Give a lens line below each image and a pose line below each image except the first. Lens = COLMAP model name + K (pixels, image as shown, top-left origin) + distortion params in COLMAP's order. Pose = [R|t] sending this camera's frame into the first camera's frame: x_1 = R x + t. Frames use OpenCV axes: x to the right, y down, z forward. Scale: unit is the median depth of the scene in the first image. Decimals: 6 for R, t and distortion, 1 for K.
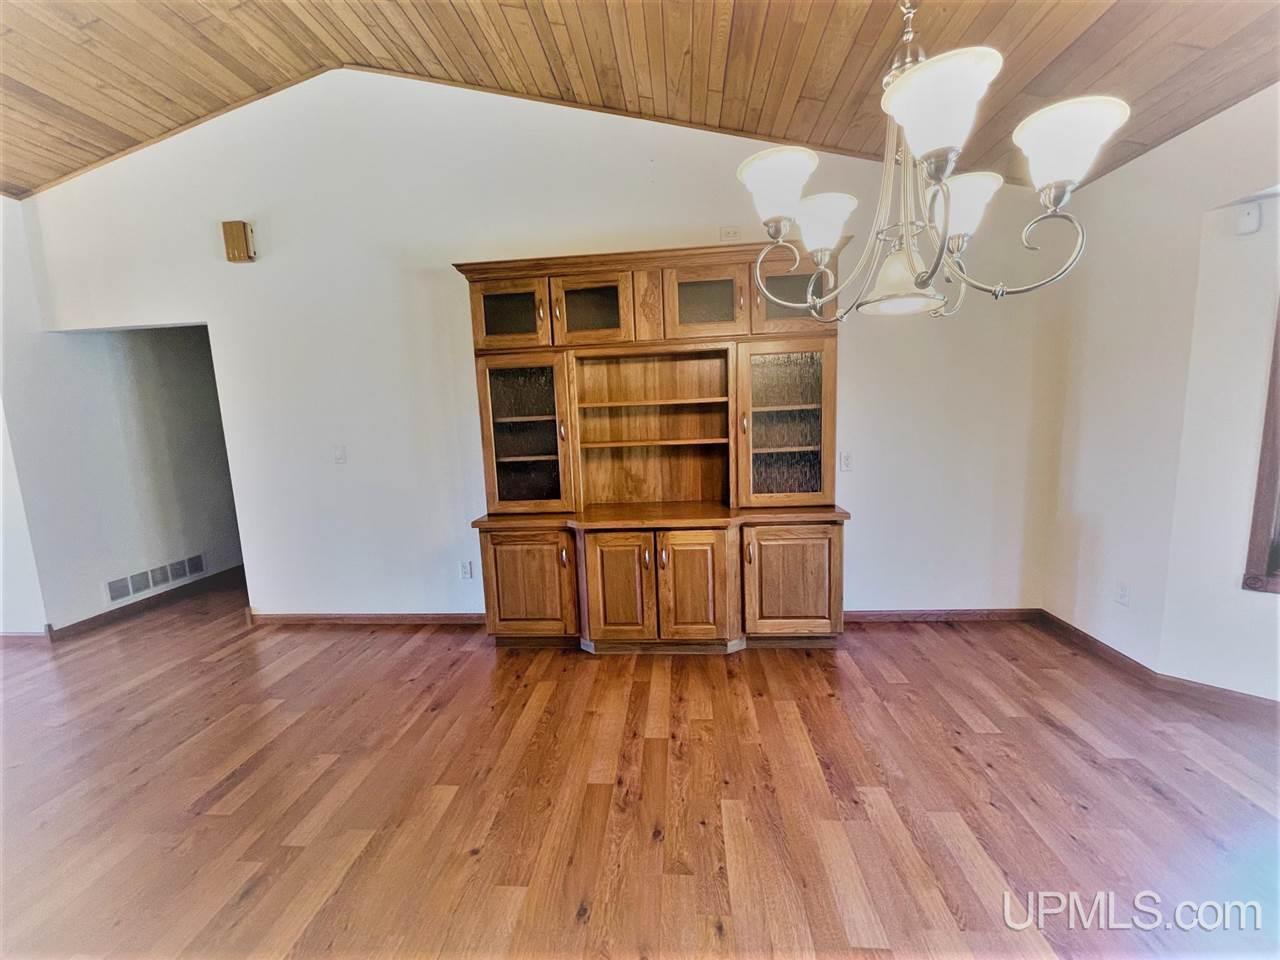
lens RADIAL K [[518.2, 0, 636.1], [0, 518.2, 477.8], [0, 0, 1]] dist [-0.001290, -0.000100]
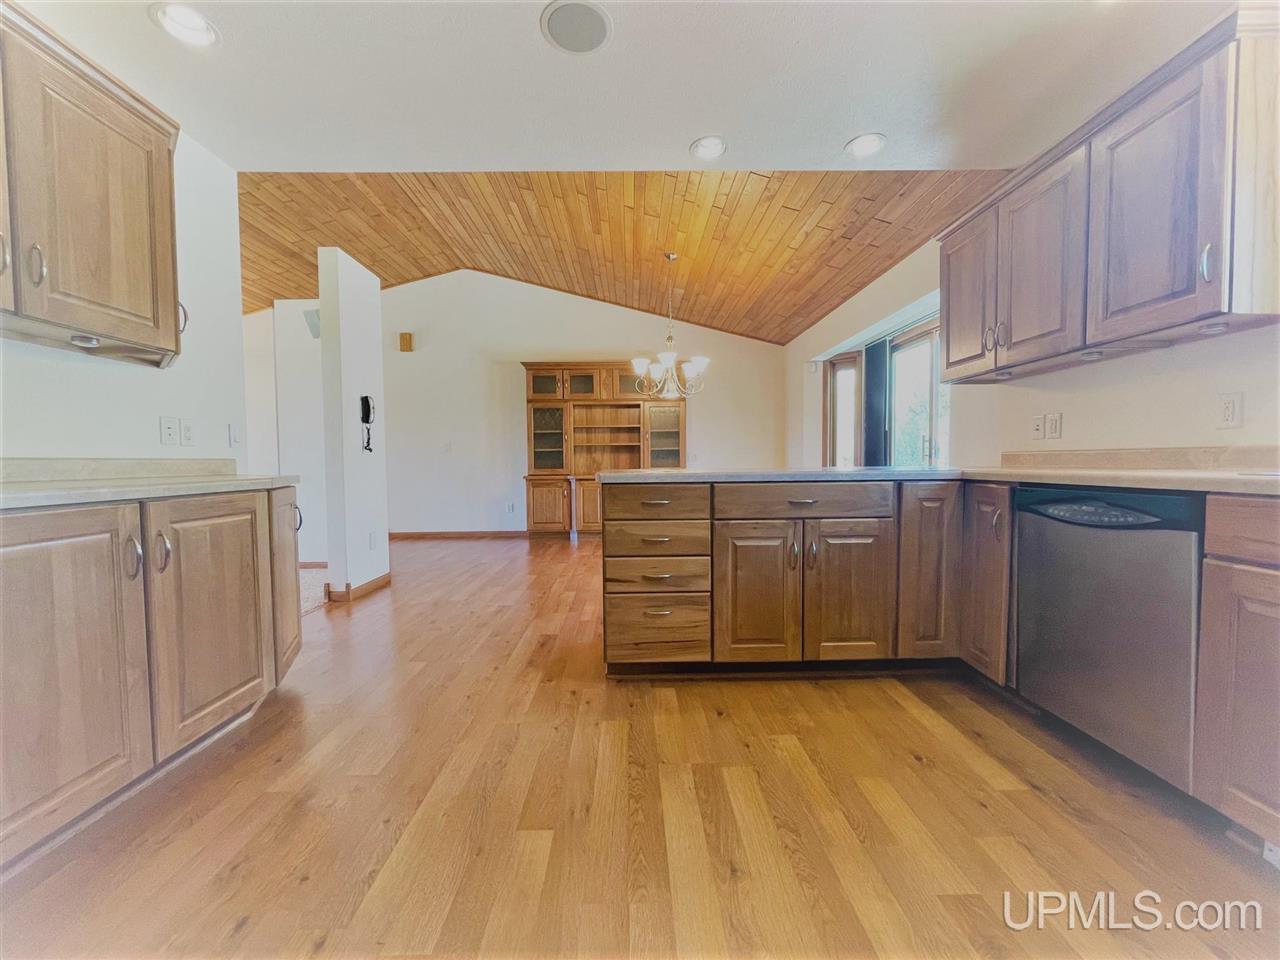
lens RADIAL K [[518.2, 0, 640.4], [0, 518.2, 480.4], [0, 0, 1]] dist [-0.001290, -0.000100]
pose [[0.994900, 0.027068, 0.097170, -0.034816], [-0.018554, 0.995994, -0.087470, 0.281669], [-0.099148, 0.085221, 0.991417, -1.212643]]
